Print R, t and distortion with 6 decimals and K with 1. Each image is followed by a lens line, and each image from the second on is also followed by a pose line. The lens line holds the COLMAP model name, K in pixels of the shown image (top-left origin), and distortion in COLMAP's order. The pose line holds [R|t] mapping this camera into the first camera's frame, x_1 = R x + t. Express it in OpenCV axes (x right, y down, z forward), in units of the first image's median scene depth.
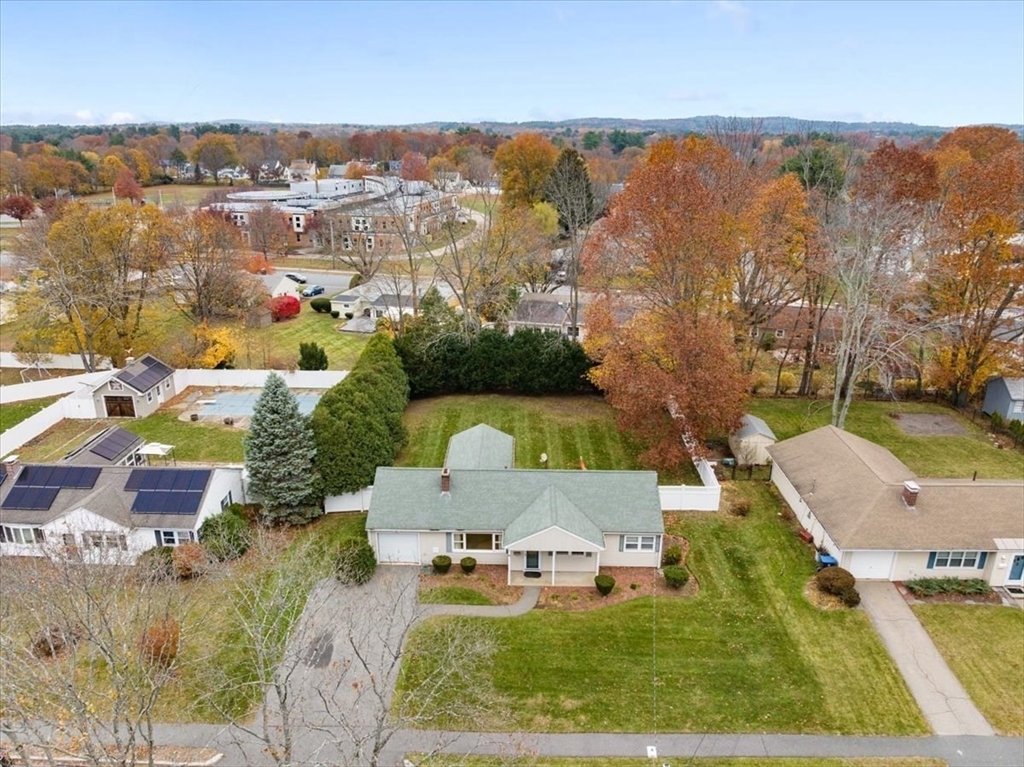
lens RADIAL K [[736.3, 0, 513.3], [0, 736.3, 381.2], [0, 0, 1]] dist [-0.036743, -0.000878]
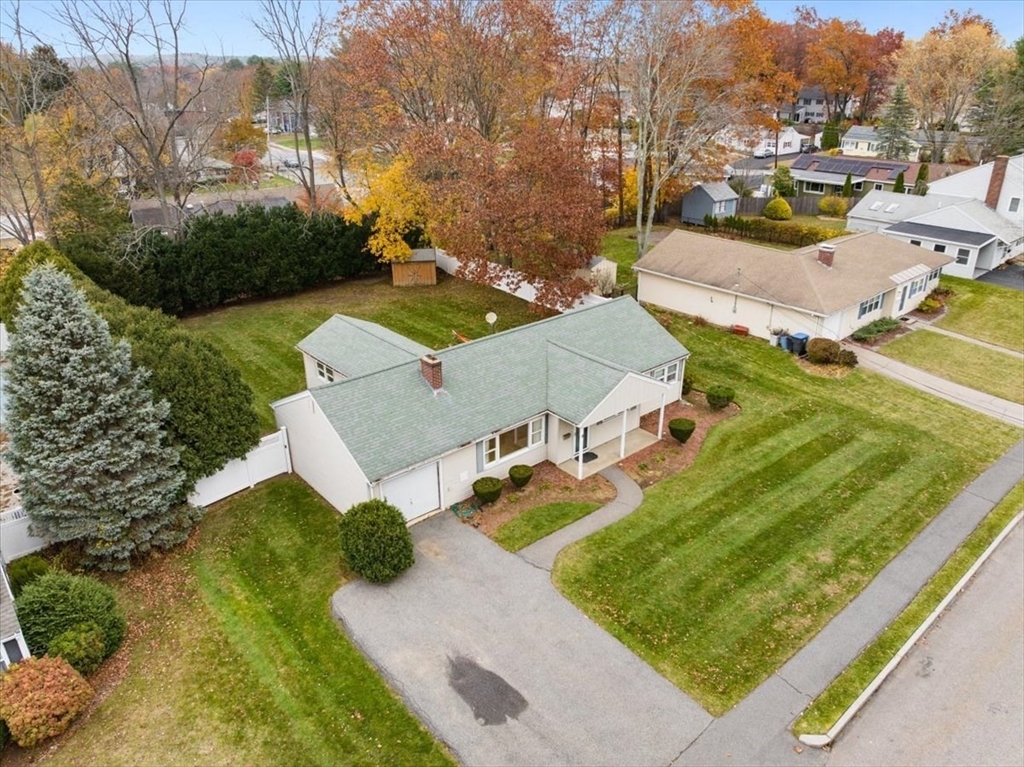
lens RADIAL K [[719.4, 0, 513.2], [0, 719.4, 381.6], [0, 0, 1]] dist [-0.032671, -0.005485]
pose [[0.743867, -0.280346, 0.606686, -0.428127], [0.229140, 0.959728, 0.162532, 0.059499], [-0.627819, 0.018114, 0.778149, 0.486386]]
